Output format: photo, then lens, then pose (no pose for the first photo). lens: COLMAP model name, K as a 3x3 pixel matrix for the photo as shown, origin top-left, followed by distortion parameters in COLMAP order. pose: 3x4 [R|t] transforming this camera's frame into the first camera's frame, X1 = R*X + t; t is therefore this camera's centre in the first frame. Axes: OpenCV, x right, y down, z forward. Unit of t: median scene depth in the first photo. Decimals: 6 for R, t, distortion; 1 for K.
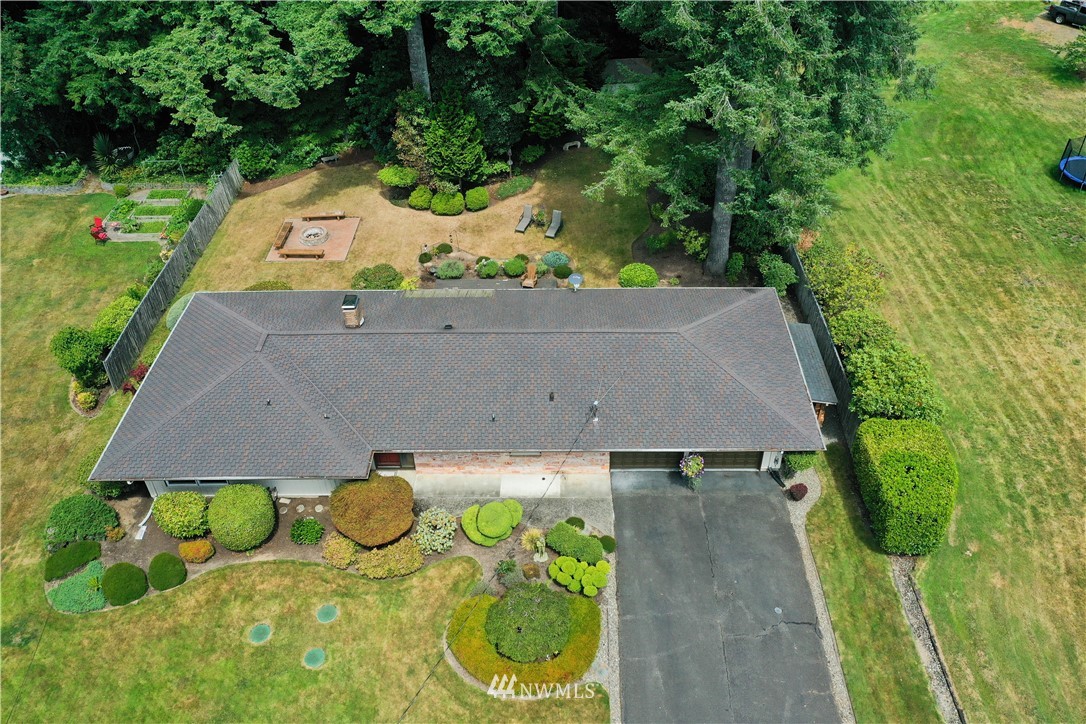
lens RADIAL K [[880.4, 0, 576.4], [0, 880.4, 298.5], [0, 0, 1]] dist [-0.004578, 0.001863]
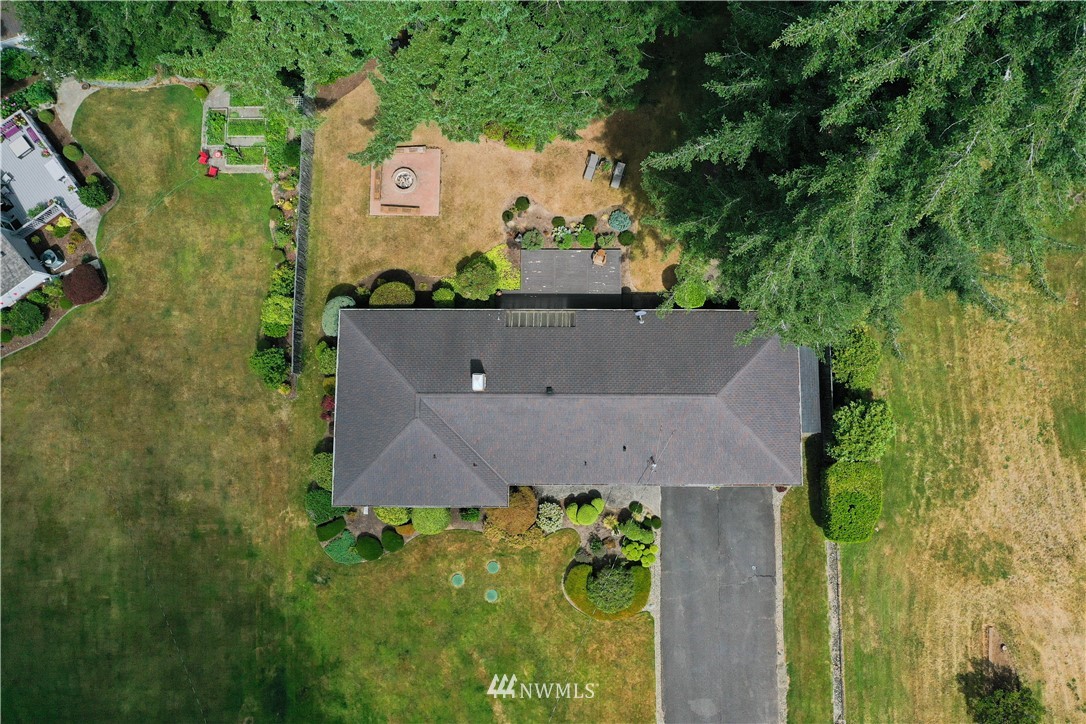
lens RADIAL K [[886.7, 0, 576.2], [0, 886.7, 300.3], [0, 0, 1]] dist [0.003284, 0.009536]
pose [[0.999949, 0.010062, 0.000400, -0.099069], [-0.007269, 0.693707, 0.720221, -0.998656], [0.006969, -0.720187, 0.693745, 0.132488]]
